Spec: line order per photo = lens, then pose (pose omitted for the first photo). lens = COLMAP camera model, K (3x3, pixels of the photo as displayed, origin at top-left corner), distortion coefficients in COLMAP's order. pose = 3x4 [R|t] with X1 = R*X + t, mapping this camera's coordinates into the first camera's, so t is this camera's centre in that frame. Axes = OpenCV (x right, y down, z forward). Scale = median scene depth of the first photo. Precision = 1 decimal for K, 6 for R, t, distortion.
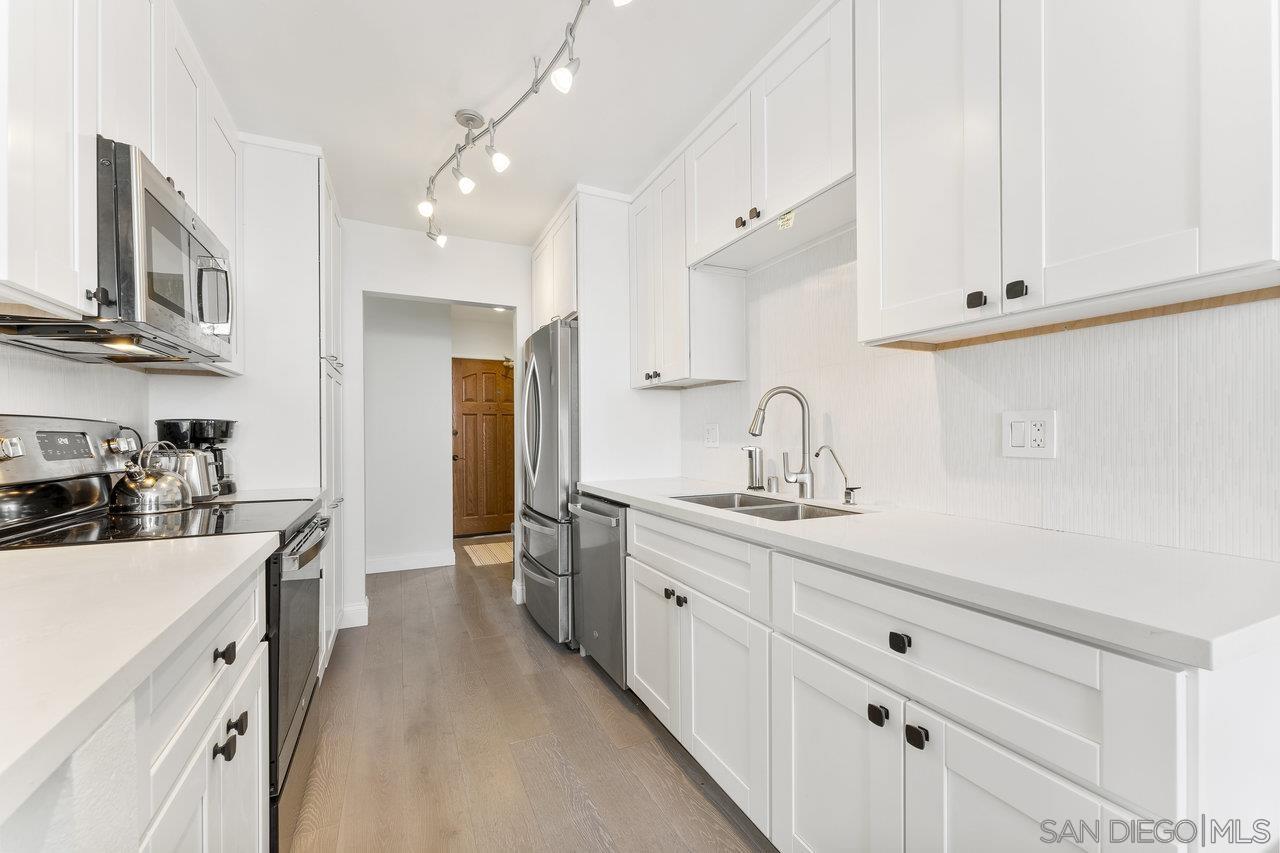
lens RADIAL K [[517.6, 0, 639.7], [0, 517.6, 433.1], [0, 0, 1]] dist [0.004061, -0.001353]
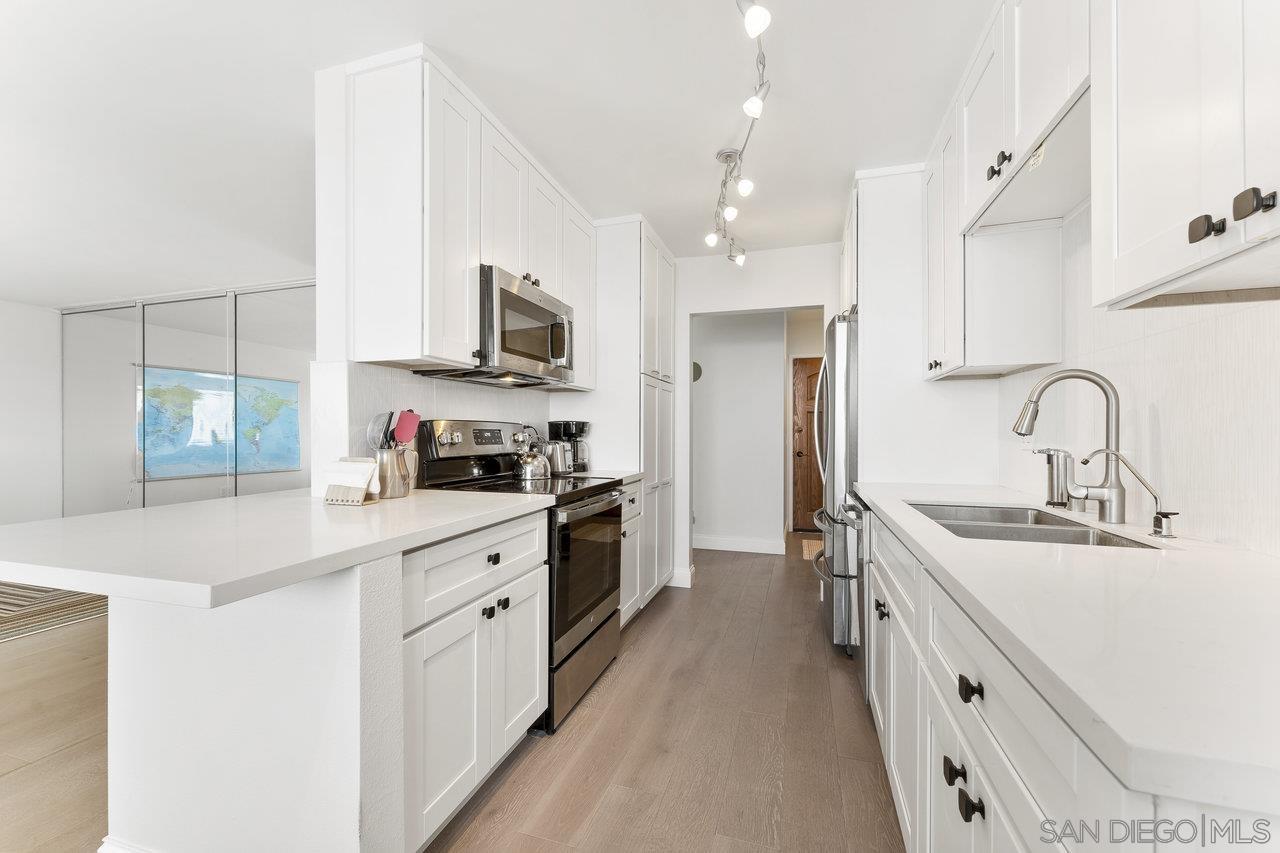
lens RADIAL K [[517.6, 0, 636.1], [0, 517.6, 430.1], [0, 0, 1]] dist [0.004061, -0.001353]
pose [[0.739232, 0.002465, -0.673447, 0.321094], [-0.002809, 0.999996, 0.000577, -0.001365], [0.673445, 0.001465, 0.739236, 0.022280]]
